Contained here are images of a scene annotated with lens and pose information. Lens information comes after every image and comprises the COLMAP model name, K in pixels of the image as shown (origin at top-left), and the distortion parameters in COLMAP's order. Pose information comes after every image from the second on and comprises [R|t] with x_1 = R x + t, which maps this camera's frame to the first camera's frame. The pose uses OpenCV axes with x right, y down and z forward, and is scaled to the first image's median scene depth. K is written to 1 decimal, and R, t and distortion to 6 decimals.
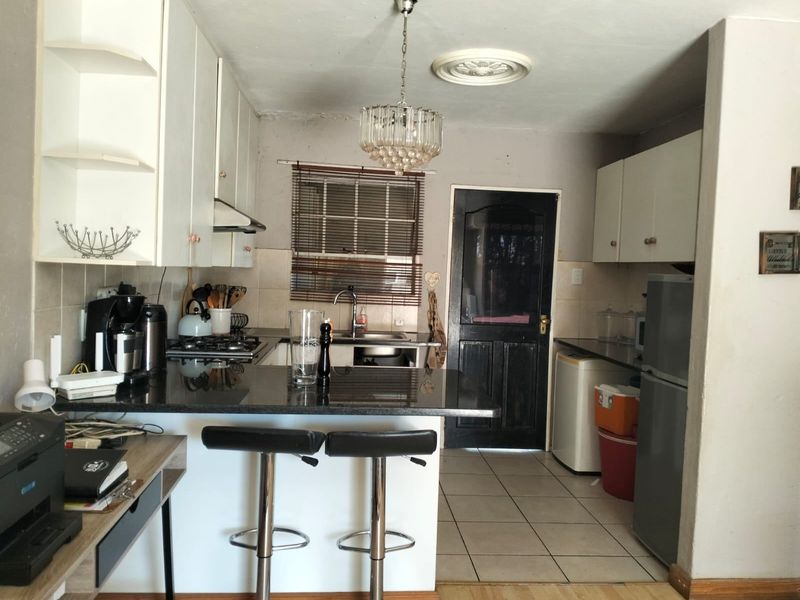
lens RADIAL K [[637.8, 0, 403.8], [0, 637.8, 297.6], [0, 0, 1]] dist [0.105745, -0.208443]
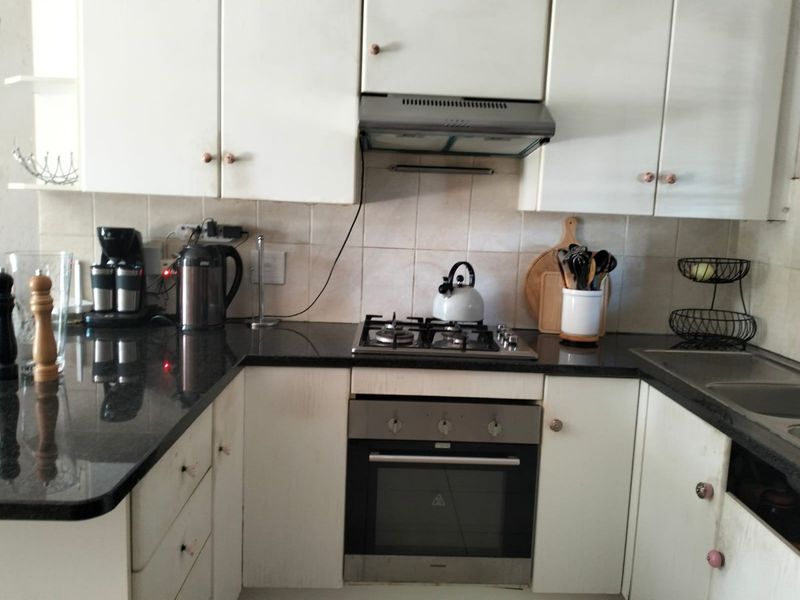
lens RADIAL K [[654.8, 0, 400.0], [0, 654.8, 300.0], [0, 0, 1]] dist [0.046324, -0.096072]
pose [[-0.051347, 0.091766, -0.994456, 0.258042], [-0.085137, 0.991742, 0.095911, -0.013526], [0.995045, 0.089590, -0.043110, 0.778083]]
